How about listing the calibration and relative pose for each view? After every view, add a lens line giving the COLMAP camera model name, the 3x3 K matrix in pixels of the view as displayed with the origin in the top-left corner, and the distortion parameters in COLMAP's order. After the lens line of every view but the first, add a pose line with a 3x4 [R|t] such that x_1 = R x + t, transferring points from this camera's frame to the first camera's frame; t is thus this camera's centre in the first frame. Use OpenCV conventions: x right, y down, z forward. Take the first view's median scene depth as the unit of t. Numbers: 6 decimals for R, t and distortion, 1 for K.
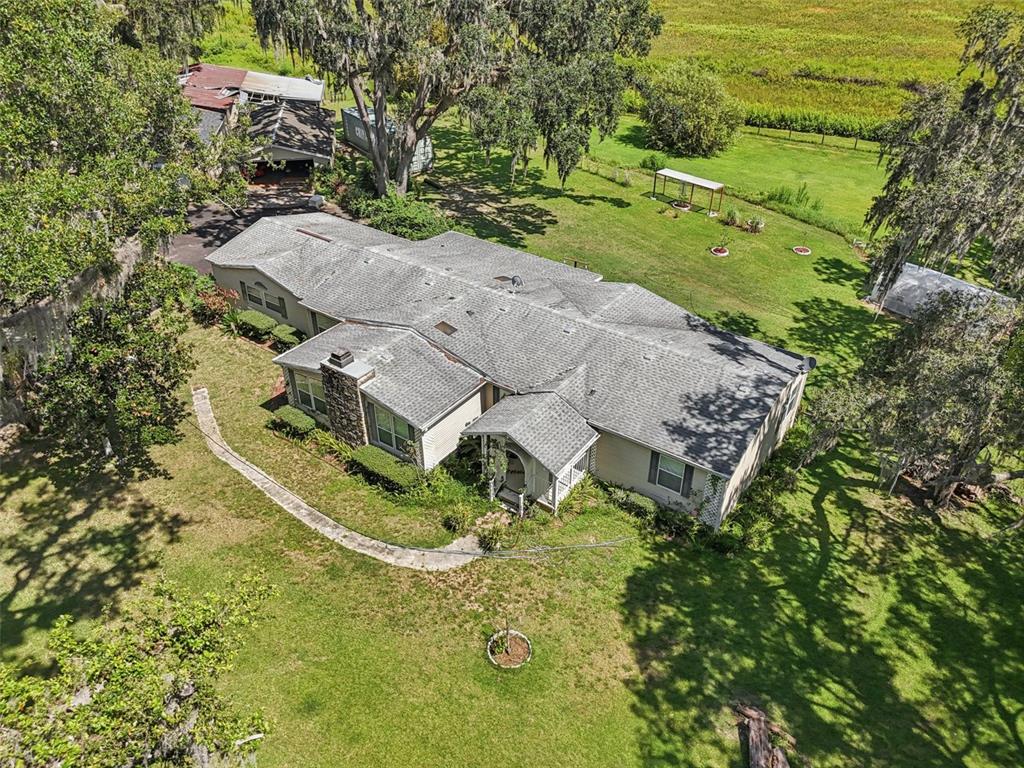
lens RADIAL K [[764.1, 0, 510.1], [0, 764.1, 382.7], [0, 0, 1]] dist [0.046623, -0.041196]
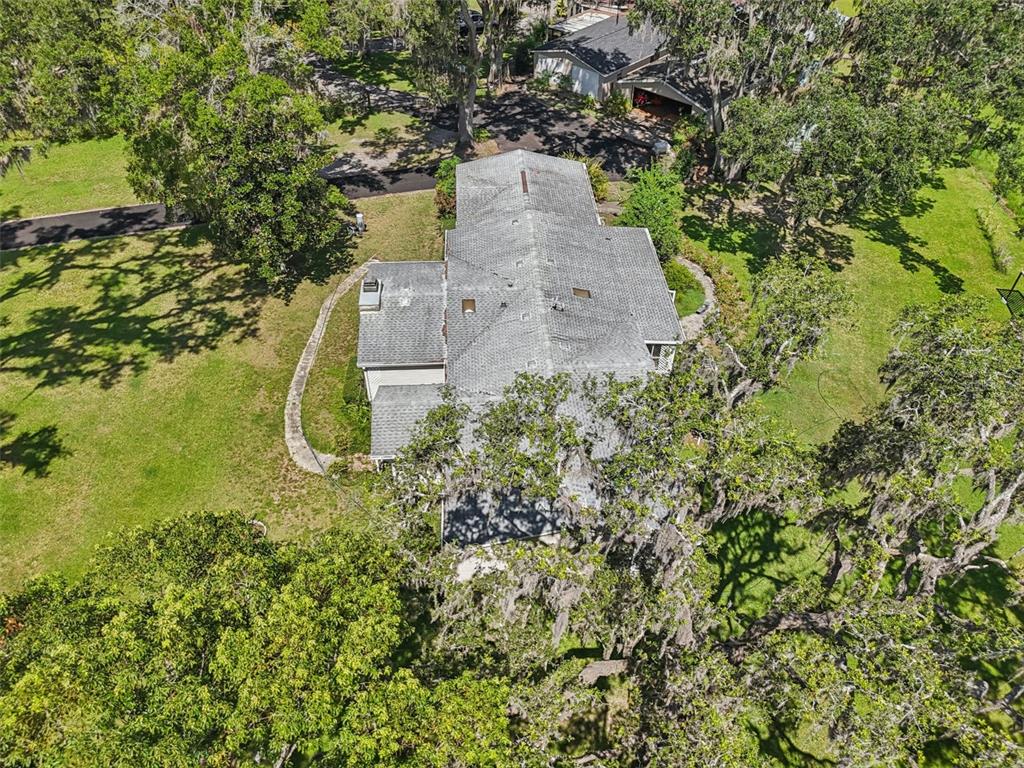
lens RADIAL K [[764.1, 0, 510.2], [0, 764.1, 385.9], [0, 0, 1]] dist [0.046623, -0.041196]
pose [[0.618514, 0.531986, -0.578301, 0.743450], [-0.436487, 0.844581, 0.310101, -0.387809], [0.653391, 0.060619, 0.754589, 0.237254]]
